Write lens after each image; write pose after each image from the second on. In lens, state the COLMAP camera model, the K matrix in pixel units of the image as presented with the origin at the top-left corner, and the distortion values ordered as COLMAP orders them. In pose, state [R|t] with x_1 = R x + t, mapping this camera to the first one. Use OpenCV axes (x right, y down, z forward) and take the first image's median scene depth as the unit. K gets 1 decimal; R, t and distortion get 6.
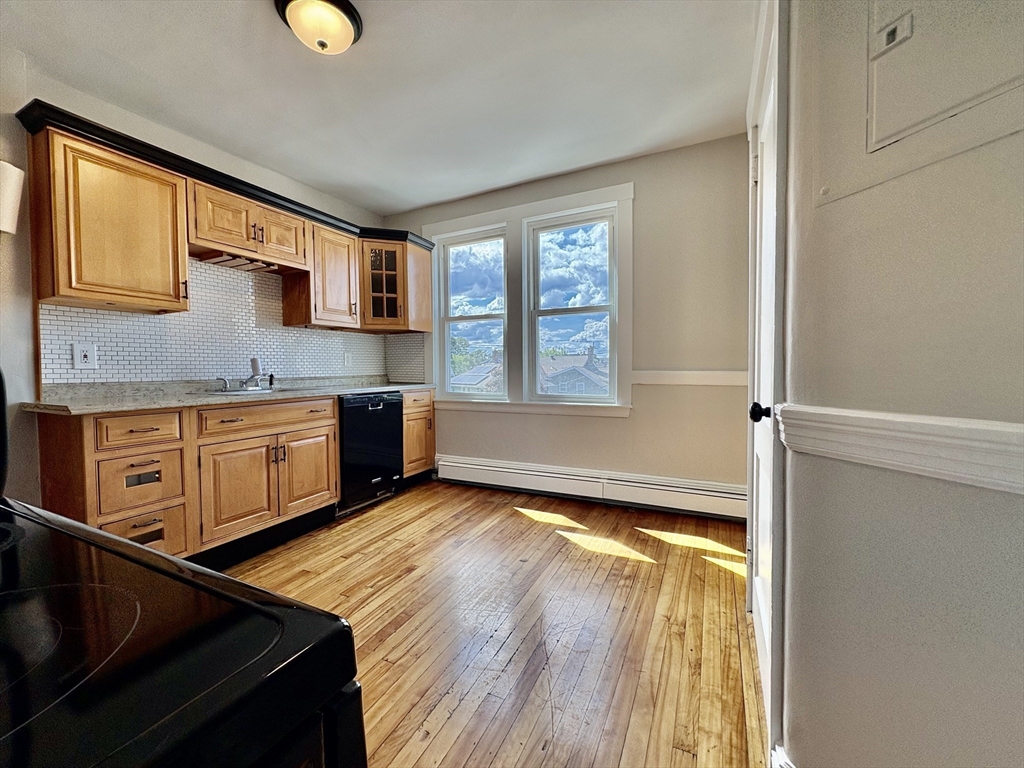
lens RADIAL K [[409.5, 0, 512.0], [0, 409.5, 380.1], [0, 0, 1]] dist [0.000007, 0.000421]
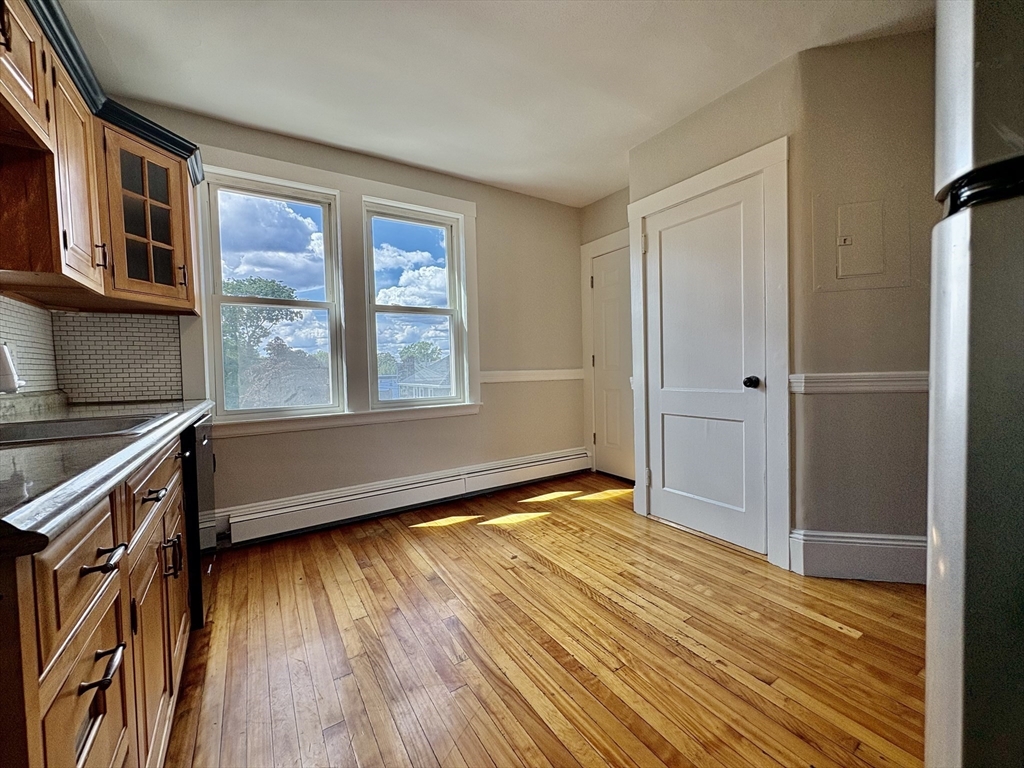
lens RADIAL K [[409.5, 0, 512.0], [0, 409.5, 380.1], [0, 0, 1]] dist [0.000007, 0.000421]
pose [[0.513867, -0.029266, 0.857371, -0.647108], [0.049417, 0.998768, 0.004474, 0.000072], [-0.856445, 0.040069, 0.514680, 0.367126]]
